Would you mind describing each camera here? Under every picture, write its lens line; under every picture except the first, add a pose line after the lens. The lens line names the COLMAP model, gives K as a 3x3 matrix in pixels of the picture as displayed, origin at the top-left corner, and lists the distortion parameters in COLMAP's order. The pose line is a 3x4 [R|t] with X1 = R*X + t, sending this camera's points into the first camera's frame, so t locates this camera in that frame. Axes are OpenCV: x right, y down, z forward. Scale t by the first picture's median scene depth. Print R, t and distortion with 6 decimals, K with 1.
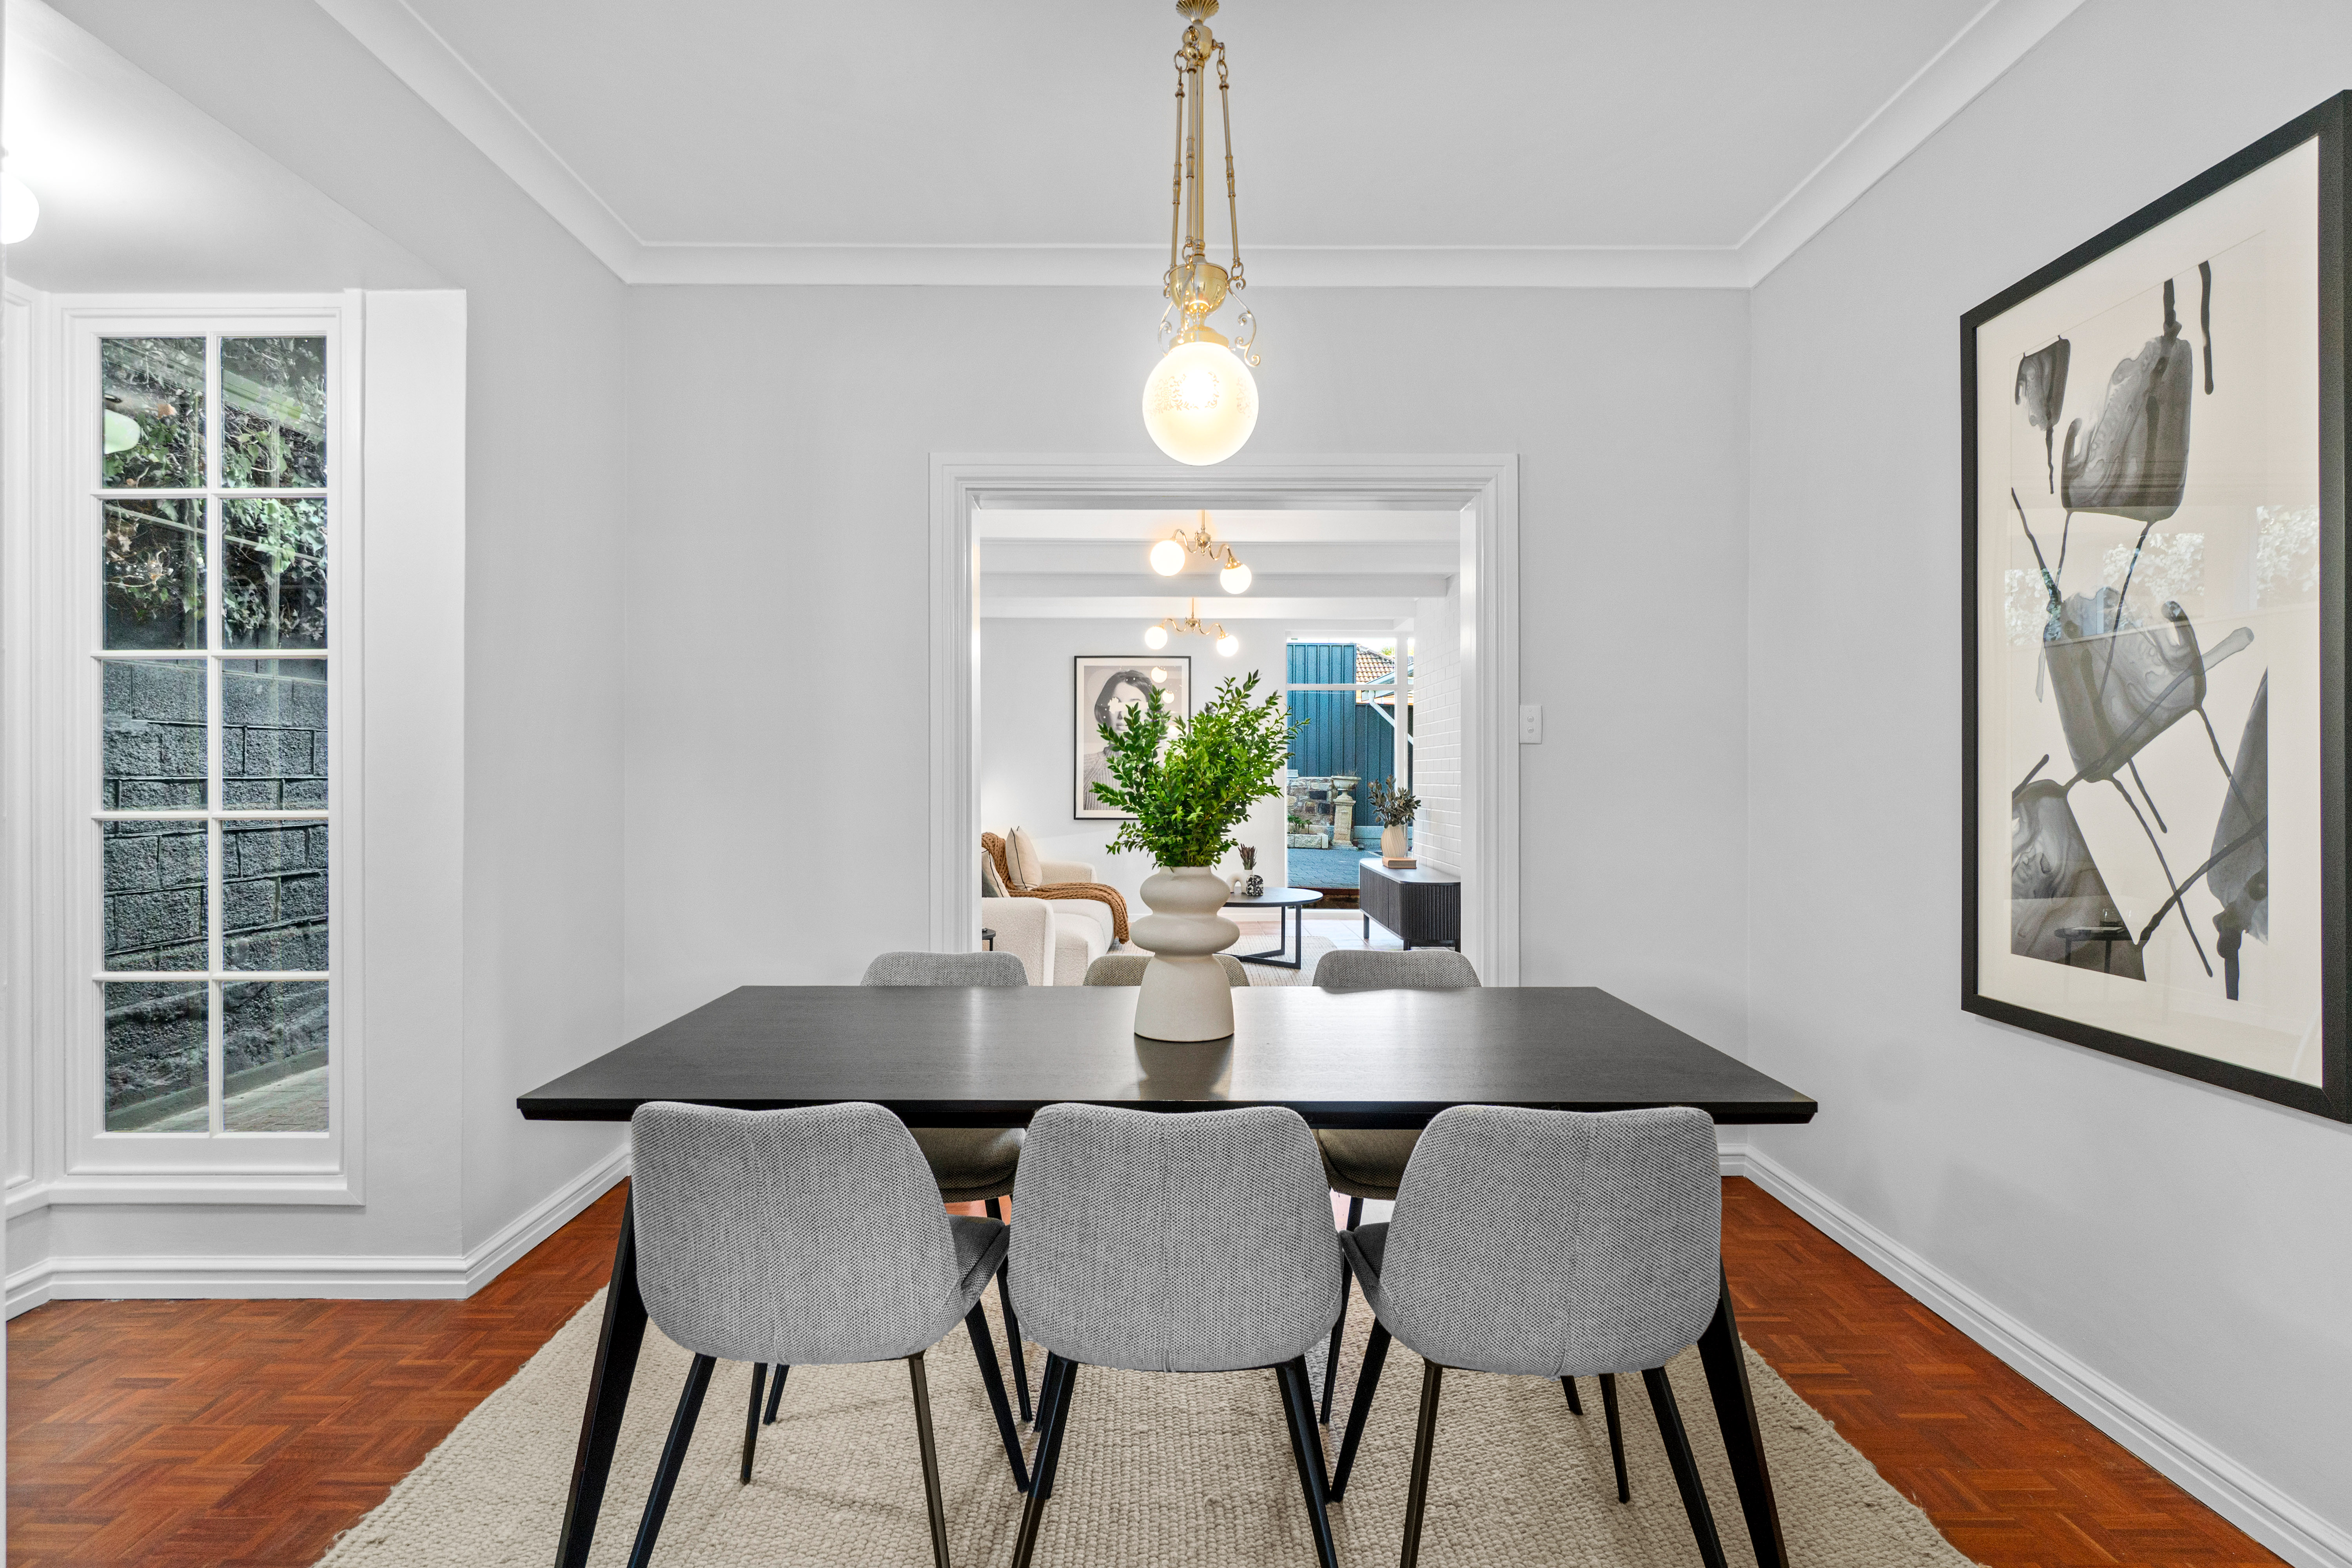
lens RADIAL K [[1249.2, 0, 1182.2], [0, 1249.2, 786.8], [0, 0, 1]] dist [0.000272, -0.000244]
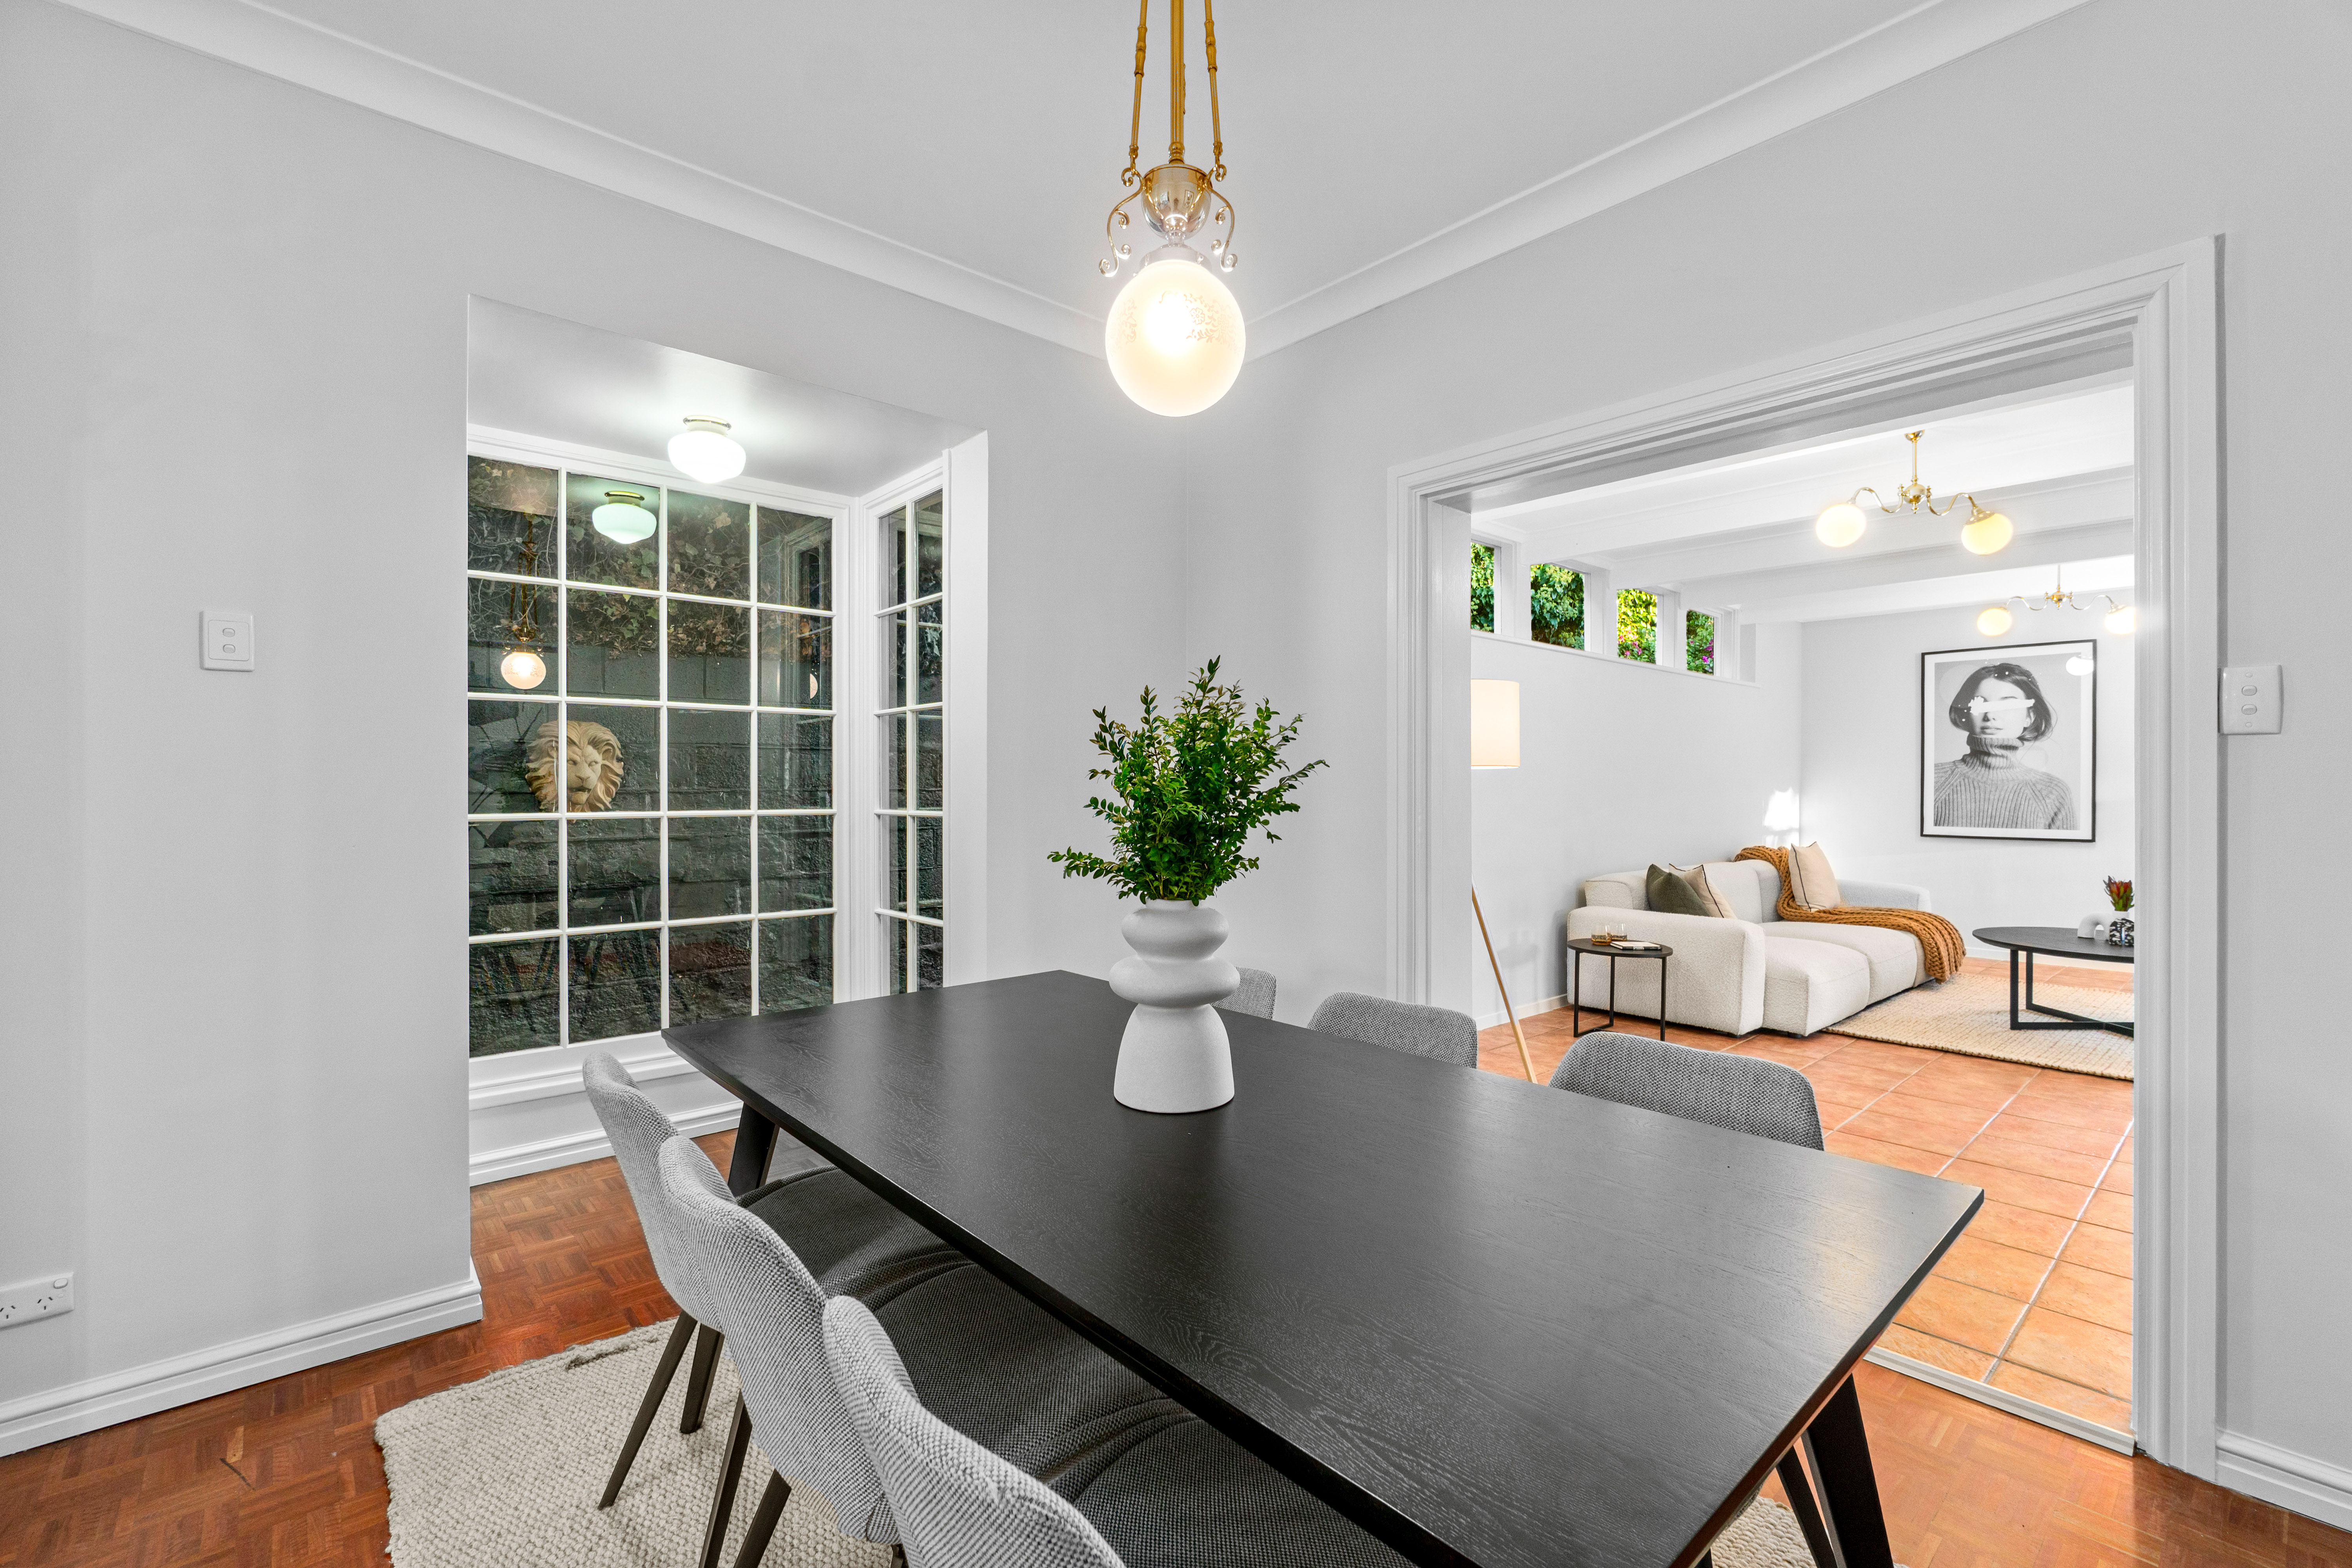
lens RADIAL K [[1021.9, 0, 1173.8], [0, 1021.9, 800.6], [0, 0, 1]] dist [-0.011949, 0.004584]
pose [[0.653728, 0.011951, -0.756636, 0.310106], [-0.007818, 0.999929, 0.009039, -0.005166], [0.756690, 0.000006, 0.653774, 0.328348]]
